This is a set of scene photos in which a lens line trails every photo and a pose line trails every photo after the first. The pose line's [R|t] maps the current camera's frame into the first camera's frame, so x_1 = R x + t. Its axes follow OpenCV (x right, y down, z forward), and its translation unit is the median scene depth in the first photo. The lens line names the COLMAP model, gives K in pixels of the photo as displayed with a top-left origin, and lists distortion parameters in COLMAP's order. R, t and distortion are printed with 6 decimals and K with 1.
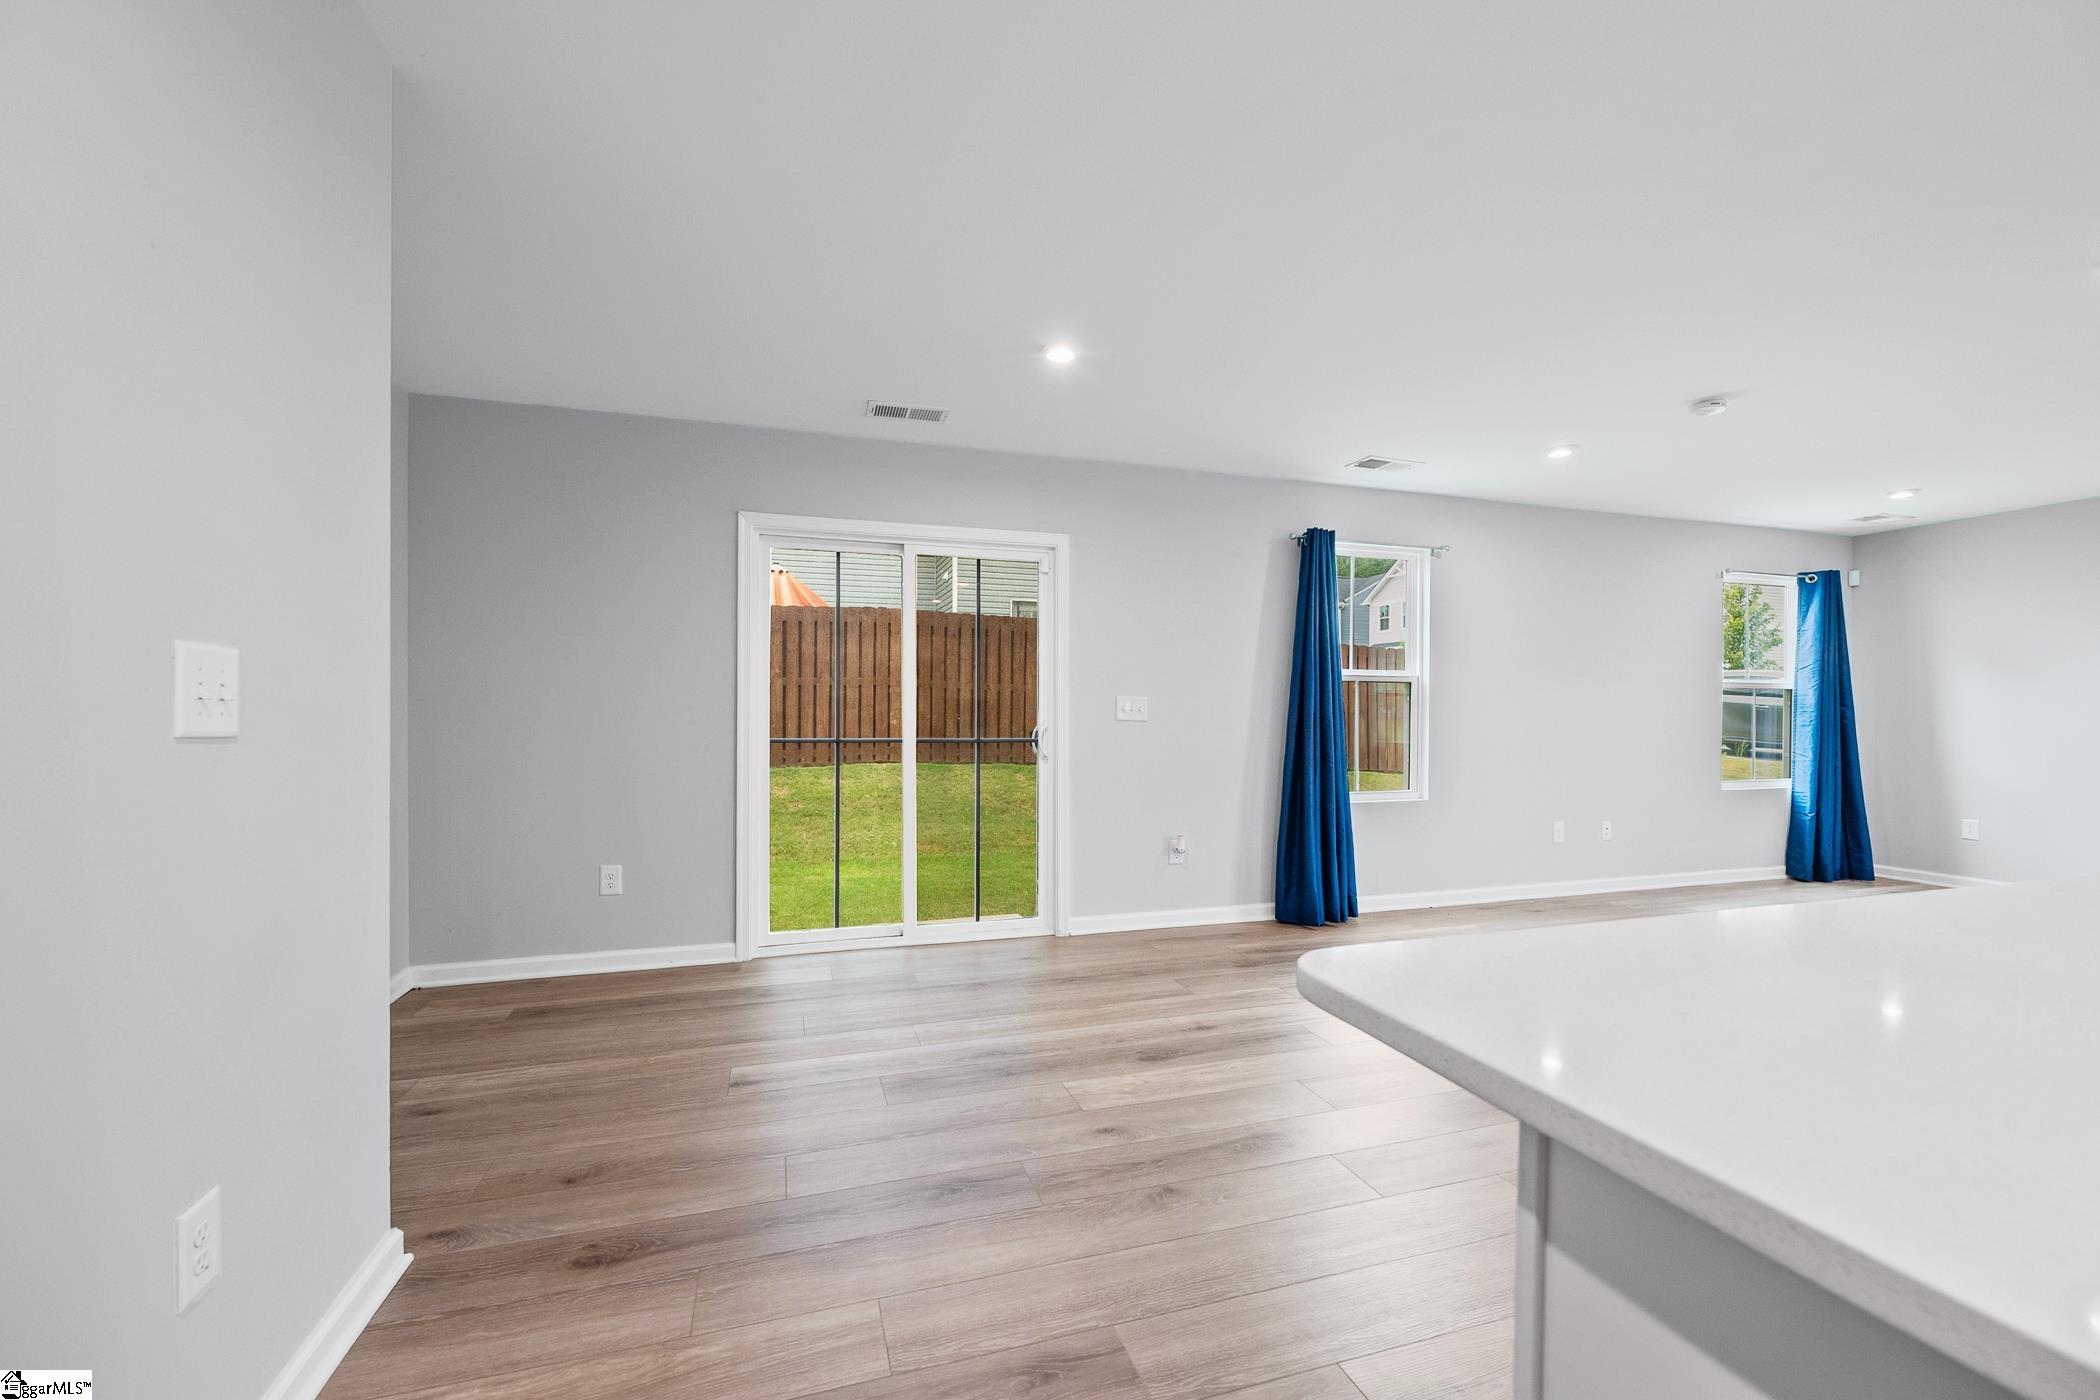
lens RADIAL K [[845.7, 0, 1049.8], [0, 845.7, 715.5], [0, 0, 1]] dist [-0.001416, -0.000130]
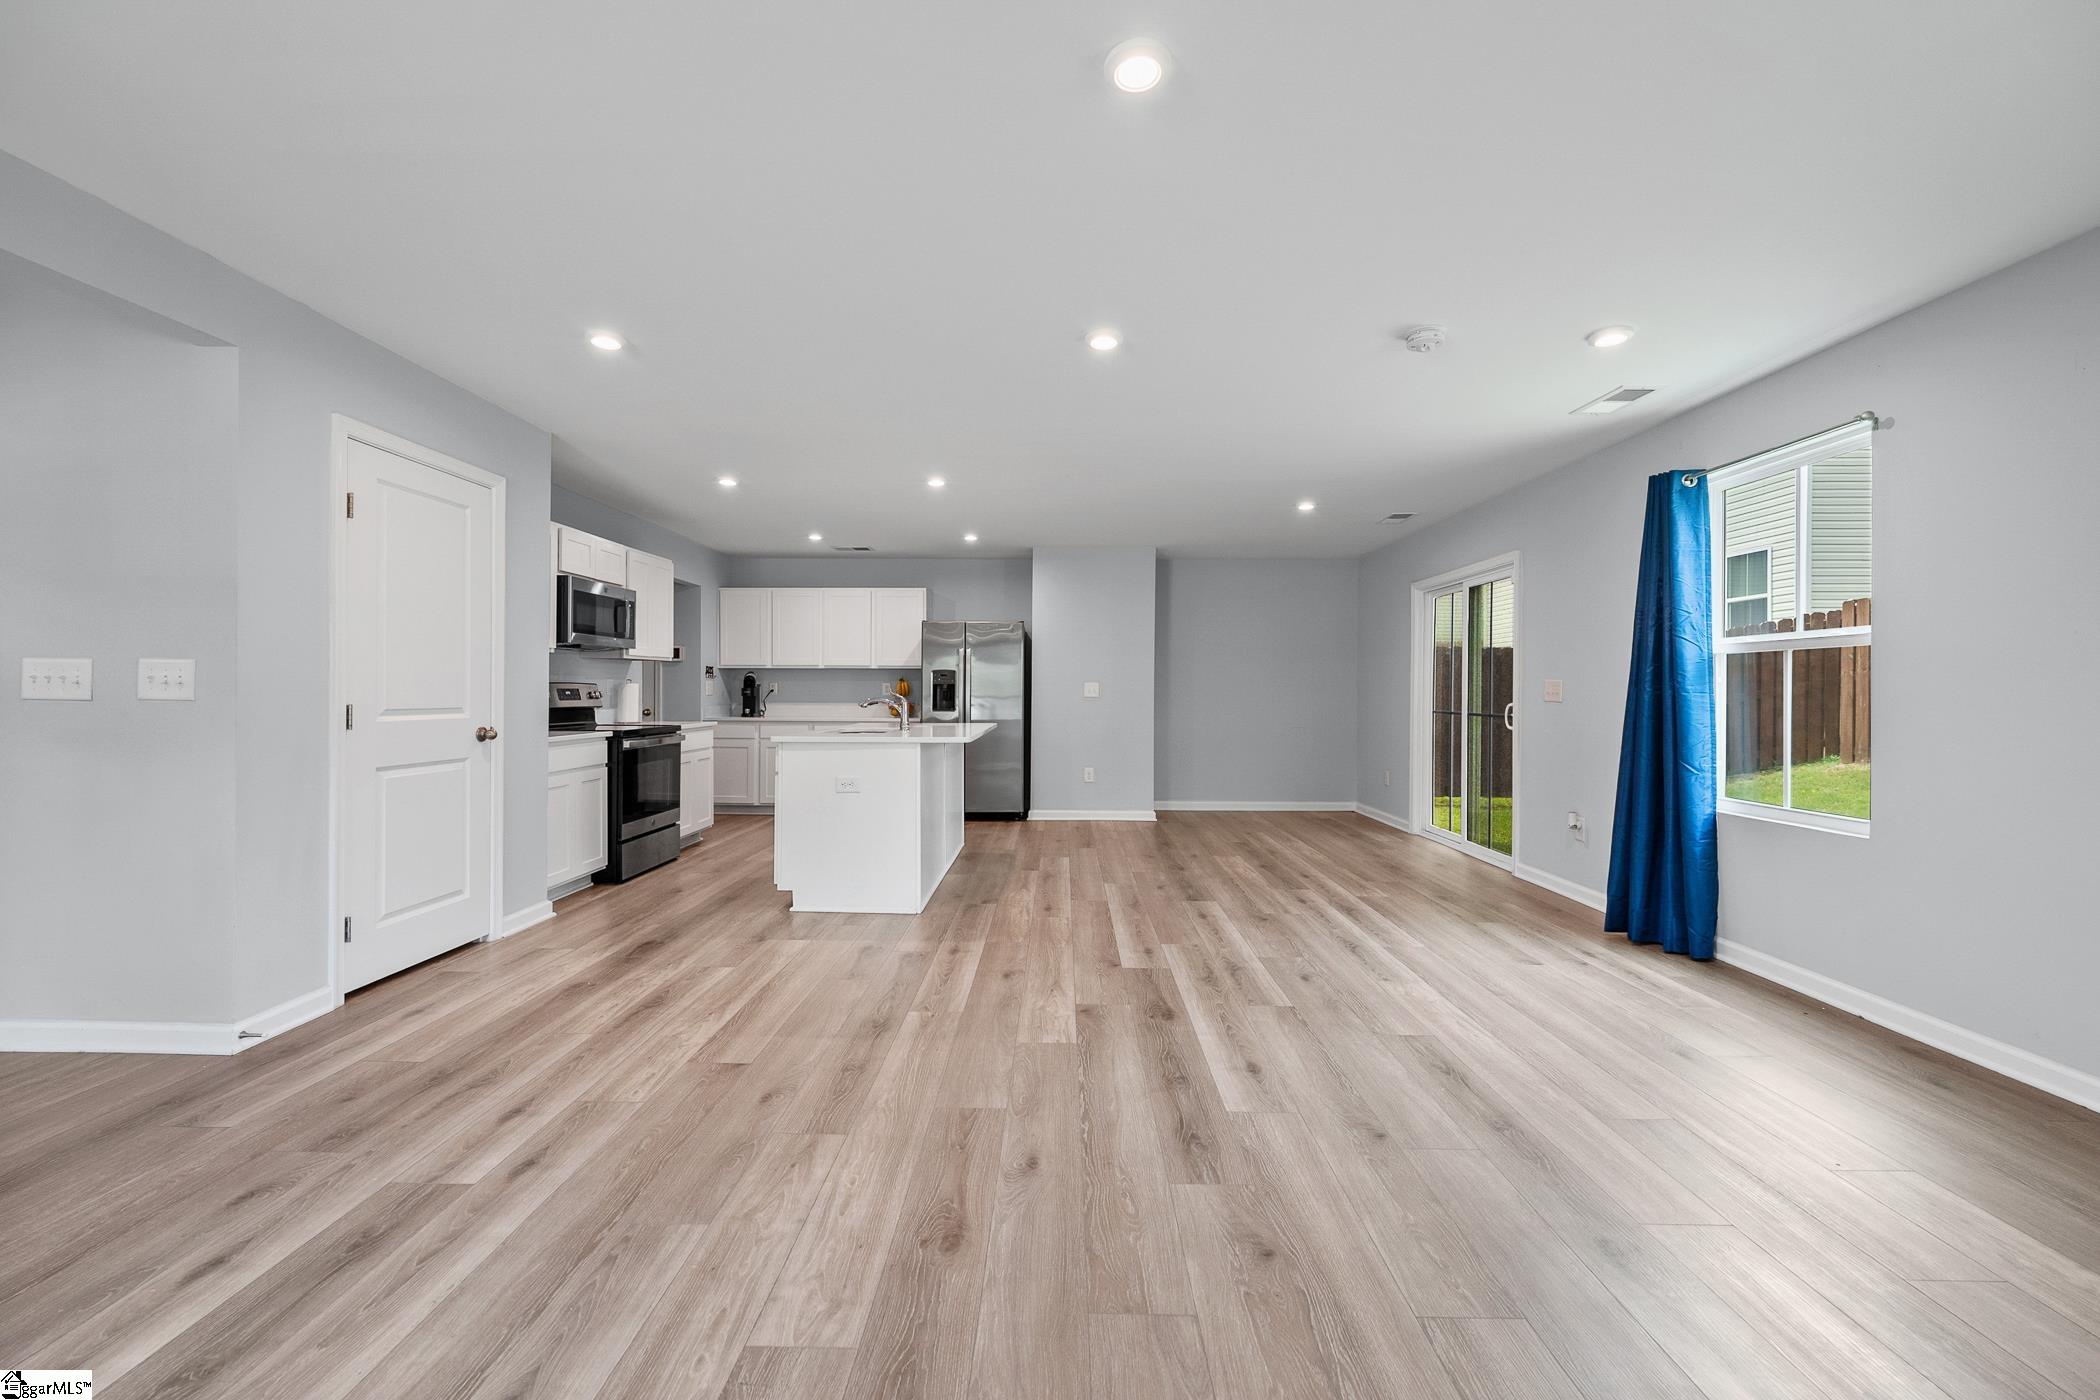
lens RADIAL K [[821.1, 0, 1041.9], [0, 821.1, 690.6], [0, 0, 1]] dist [-0.001657, -0.000017]
pose [[-0.329152, -0.008097, -0.944242, 1.100672], [-0.009279, 0.999943, -0.005341, 0.002695], [0.944231, 0.007003, -0.329208, 0.591388]]
